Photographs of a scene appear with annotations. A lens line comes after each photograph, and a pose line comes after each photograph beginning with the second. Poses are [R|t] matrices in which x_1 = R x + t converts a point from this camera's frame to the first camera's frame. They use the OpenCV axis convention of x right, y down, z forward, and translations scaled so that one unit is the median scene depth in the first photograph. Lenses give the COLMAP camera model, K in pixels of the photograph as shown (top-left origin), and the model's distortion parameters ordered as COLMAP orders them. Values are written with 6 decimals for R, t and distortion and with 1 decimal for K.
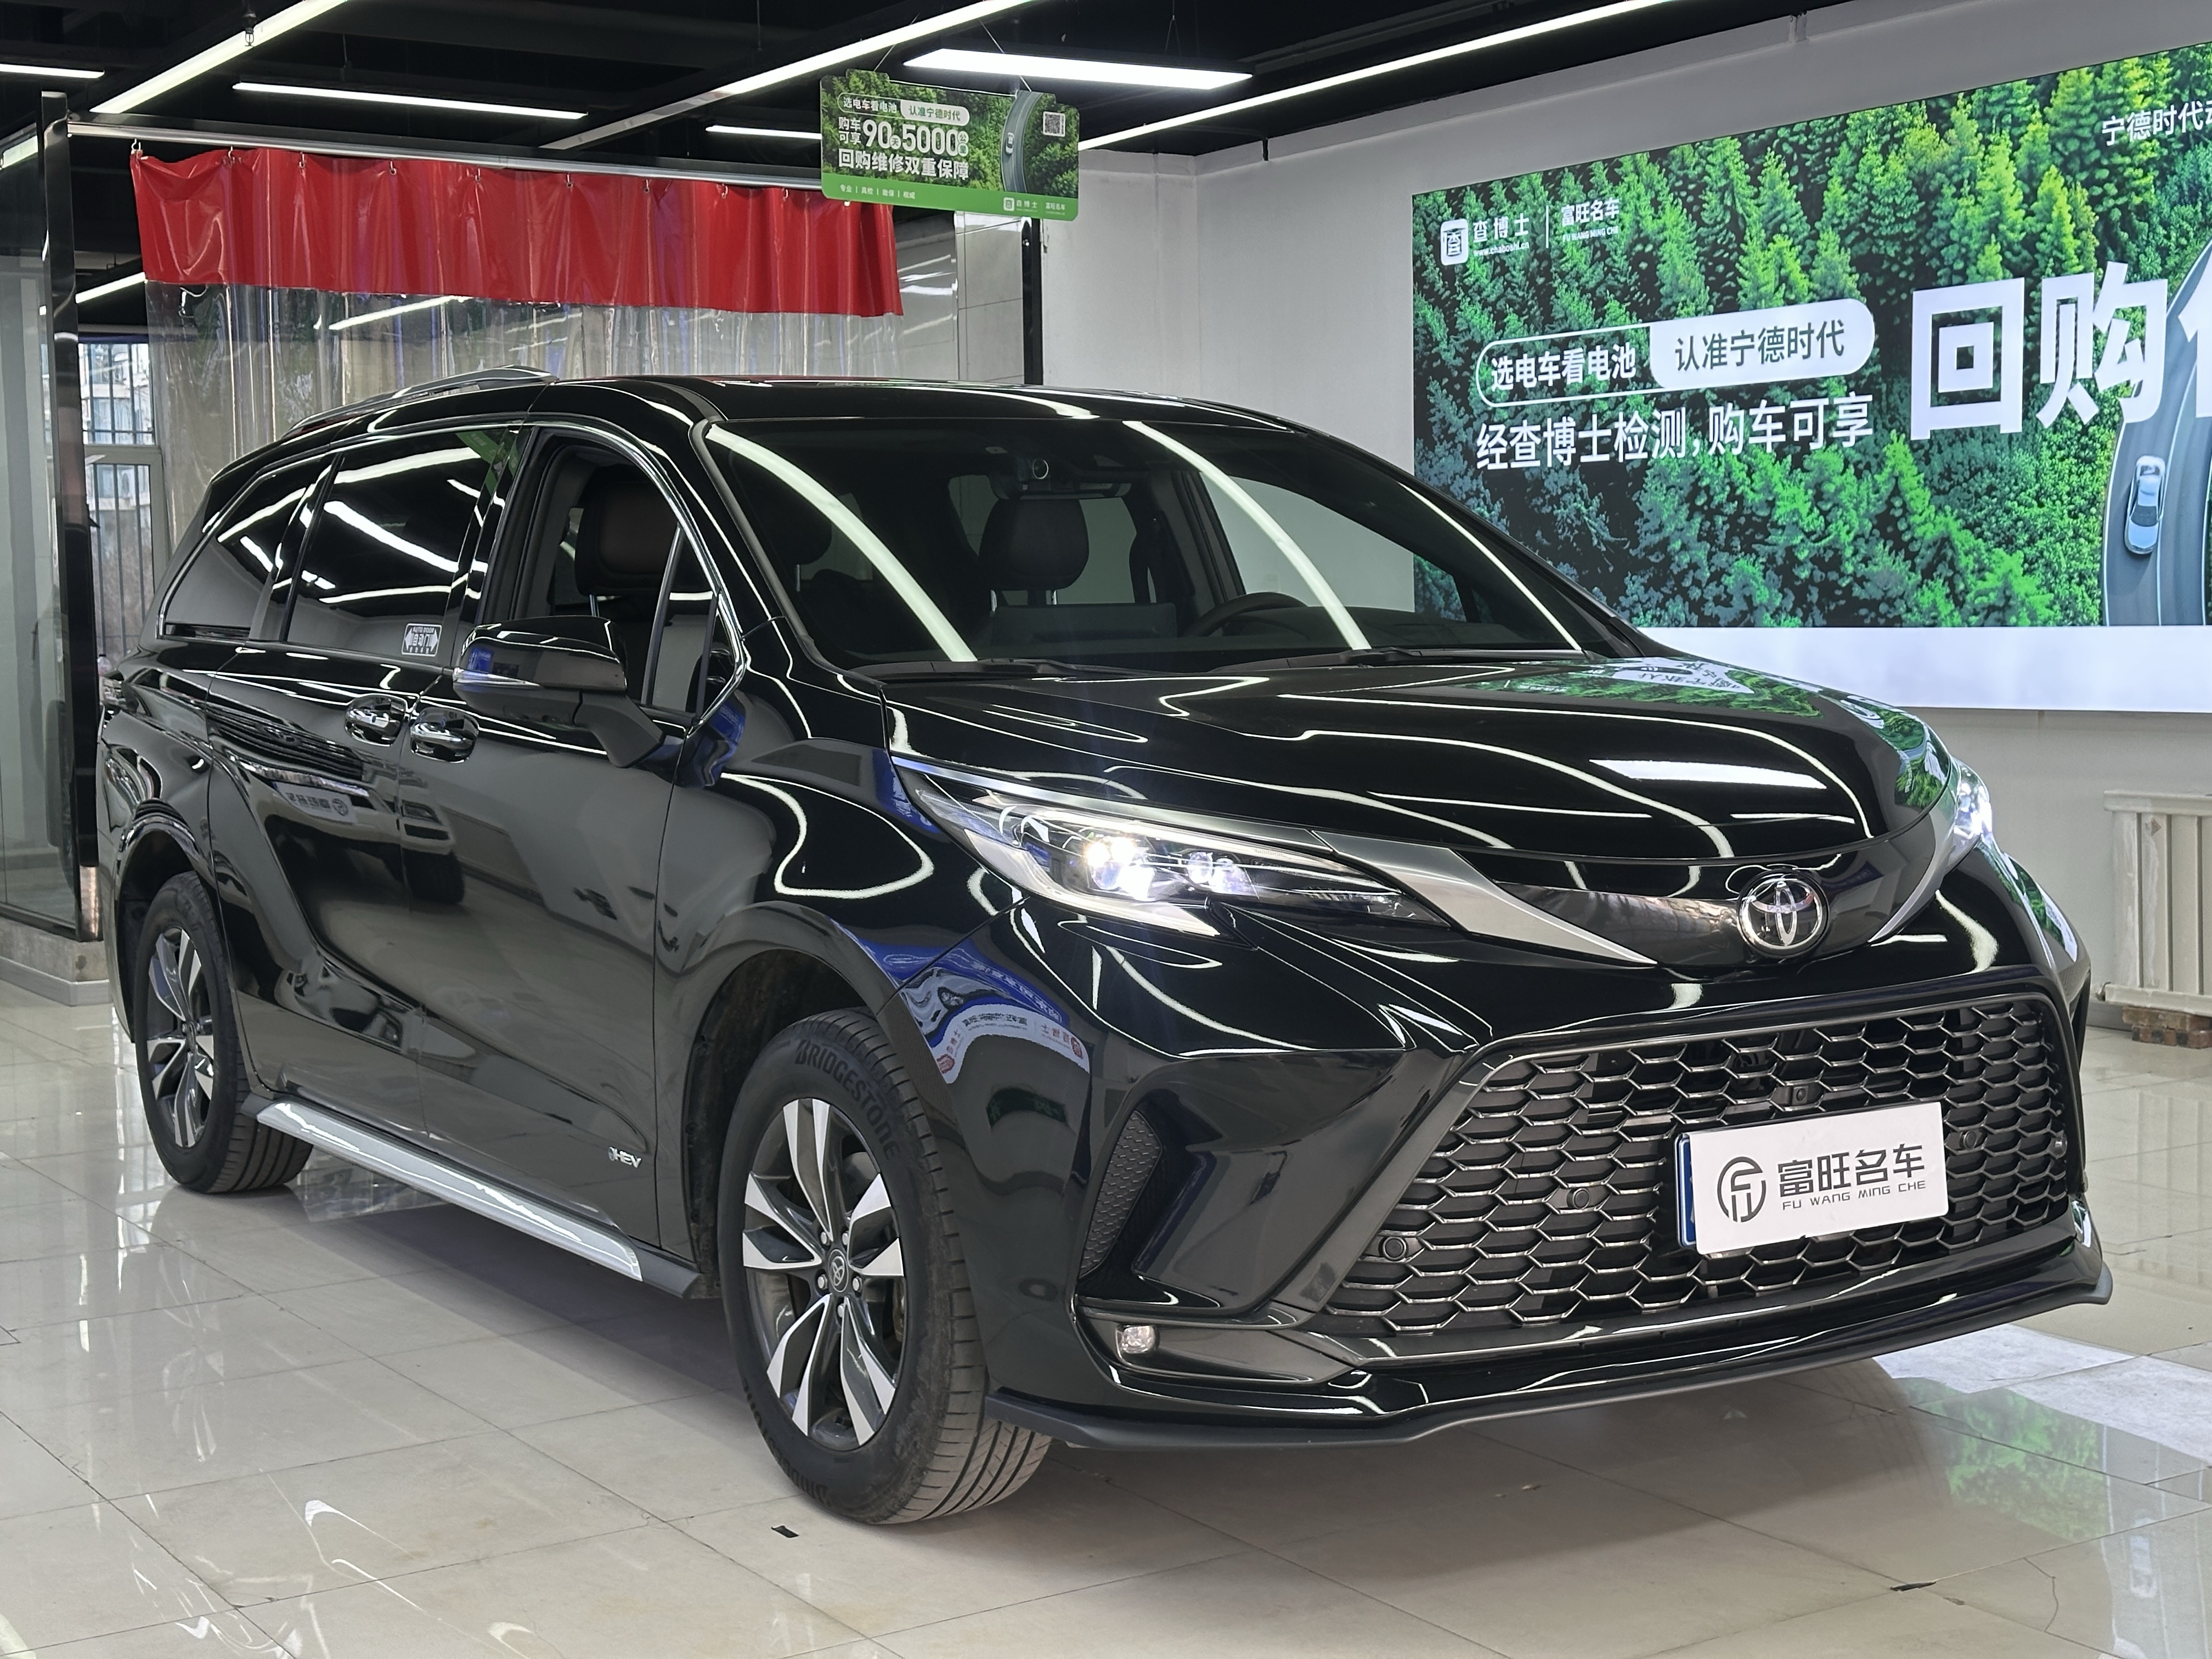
lens RADIAL K [[3067.9, 0, 1033.4], [0, 3067.9, 801.2], [0, 0, 1]] dist [0.134699, 0.000000]
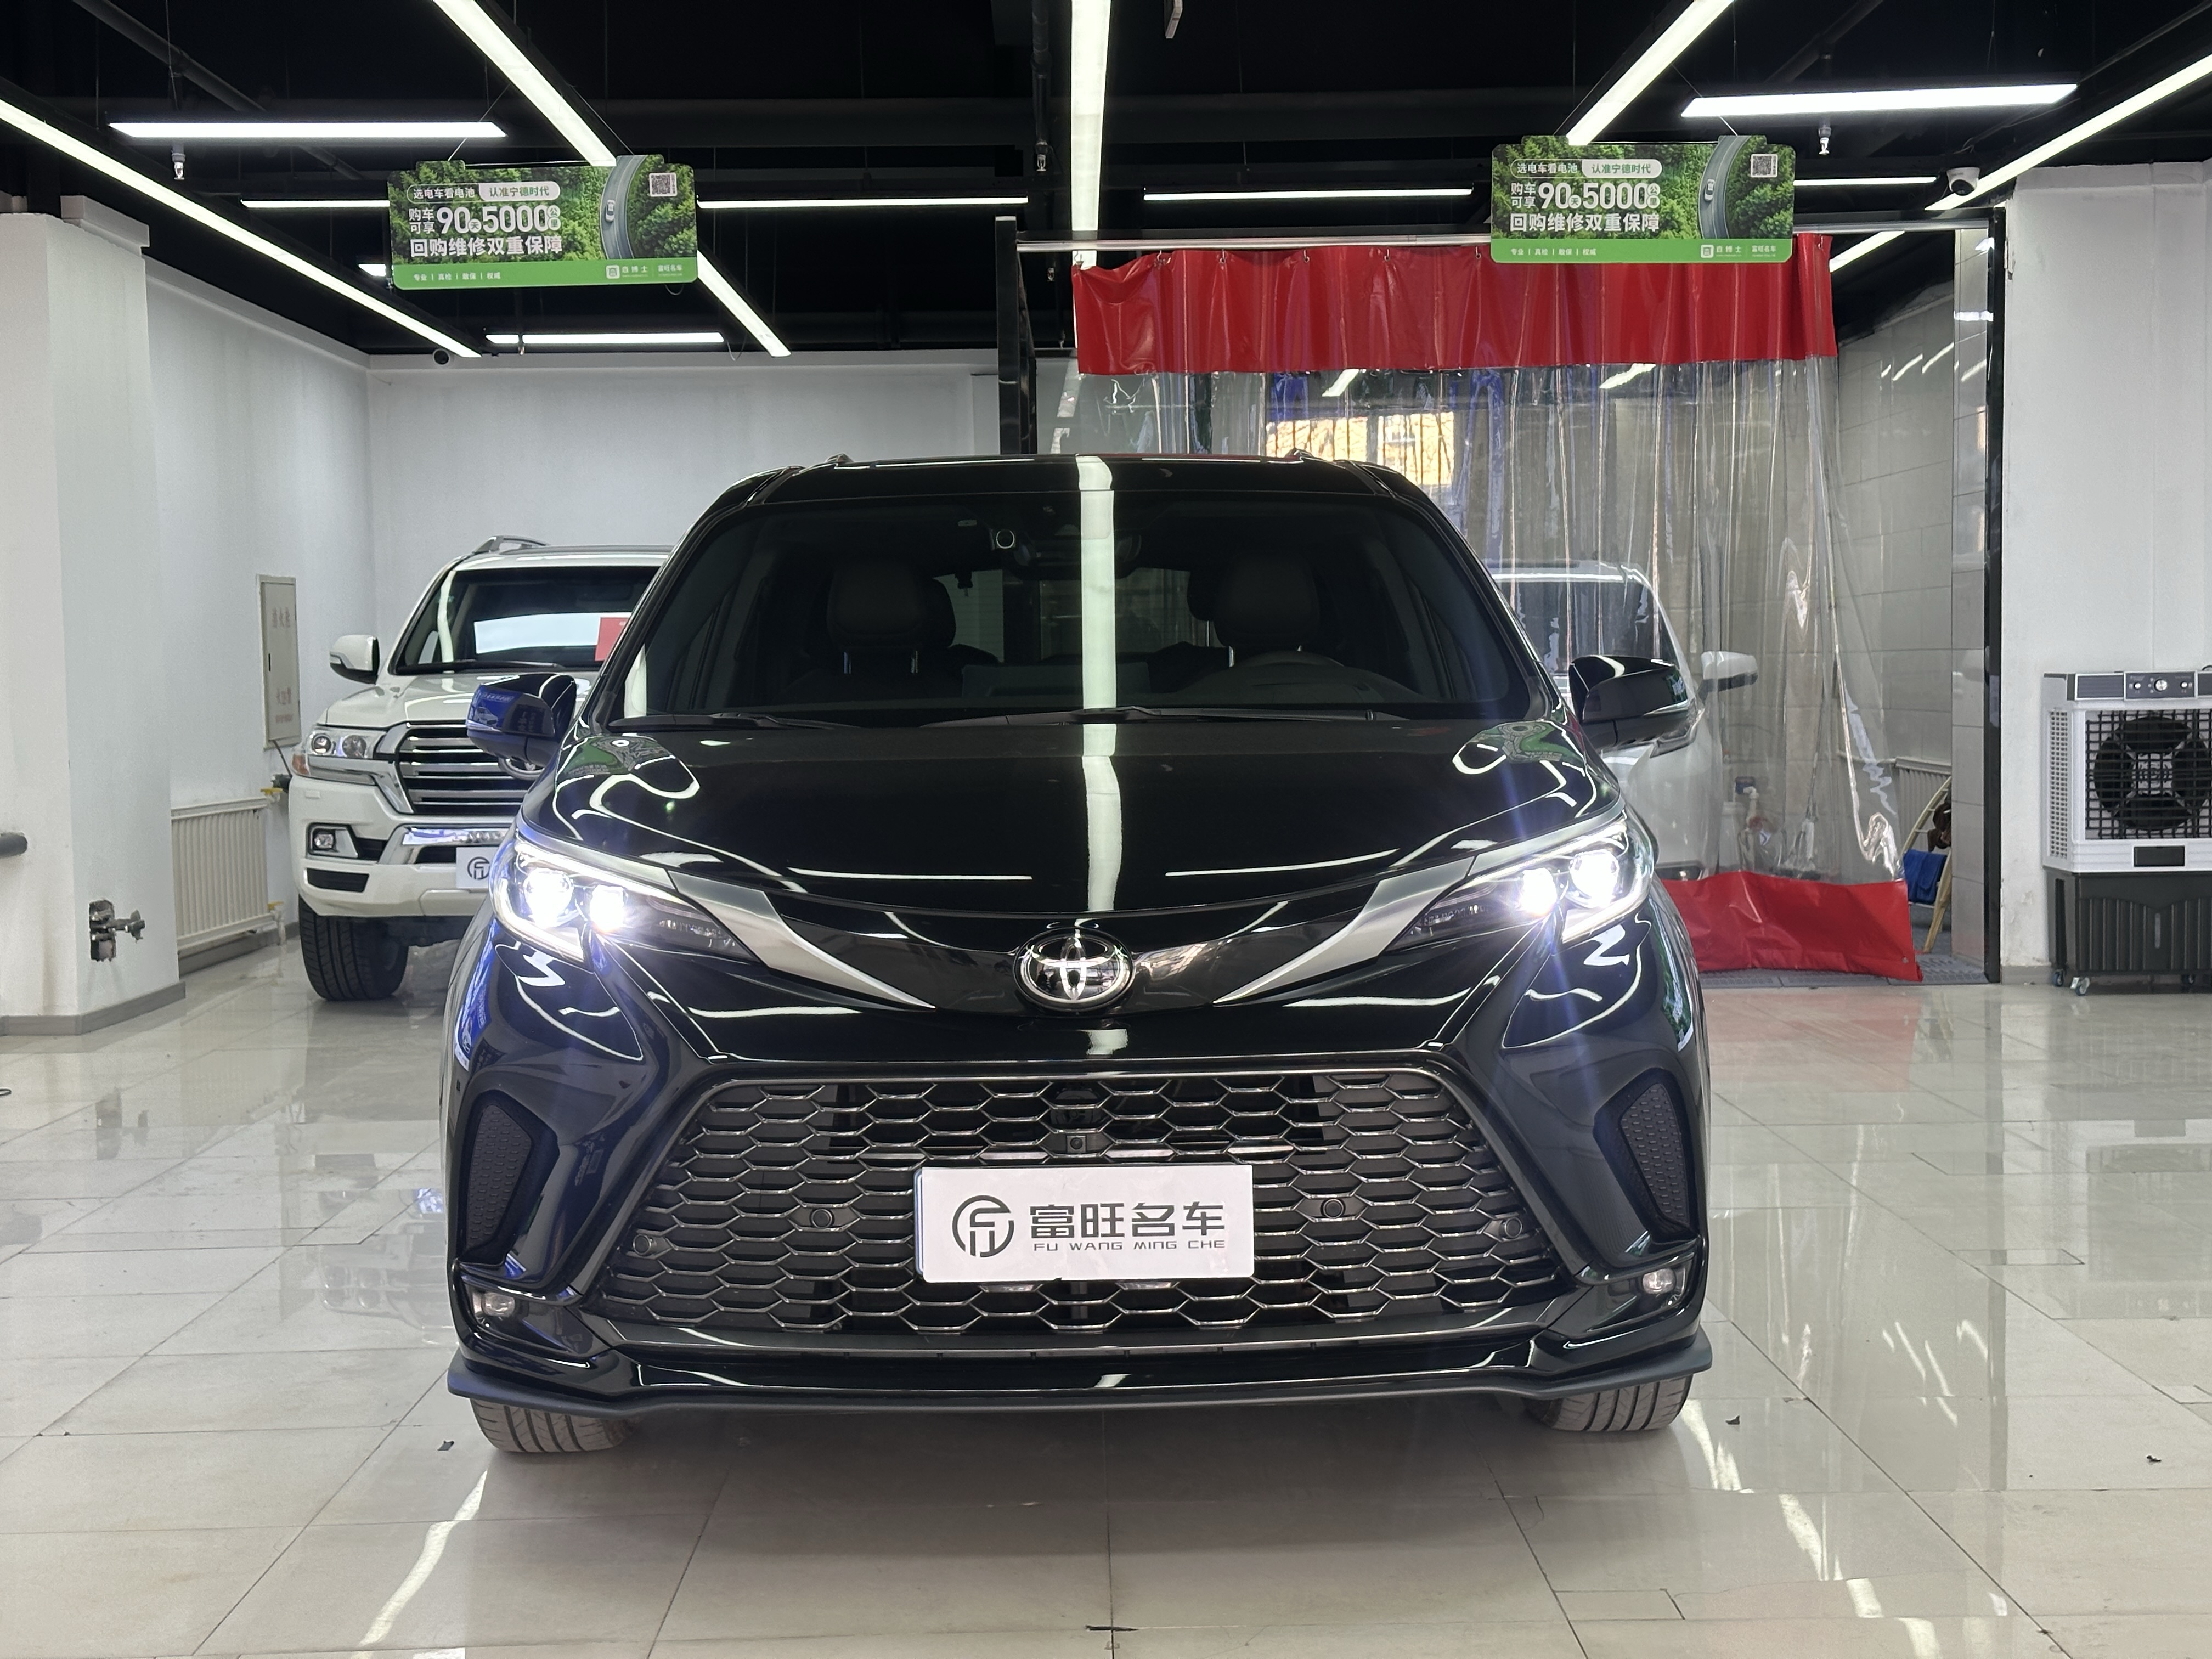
lens RADIAL K [[3067.9, 0, 1115.3], [0, 3067.9, 819.4], [0, 0, 1]] dist [0.134699, 0.000000]
pose [[0.855736, 0.025170, -0.516800, 0.782610], [-0.028871, 0.999583, 0.000878, -0.015360], [0.516607, 0.014169, 0.856105, 0.119648]]
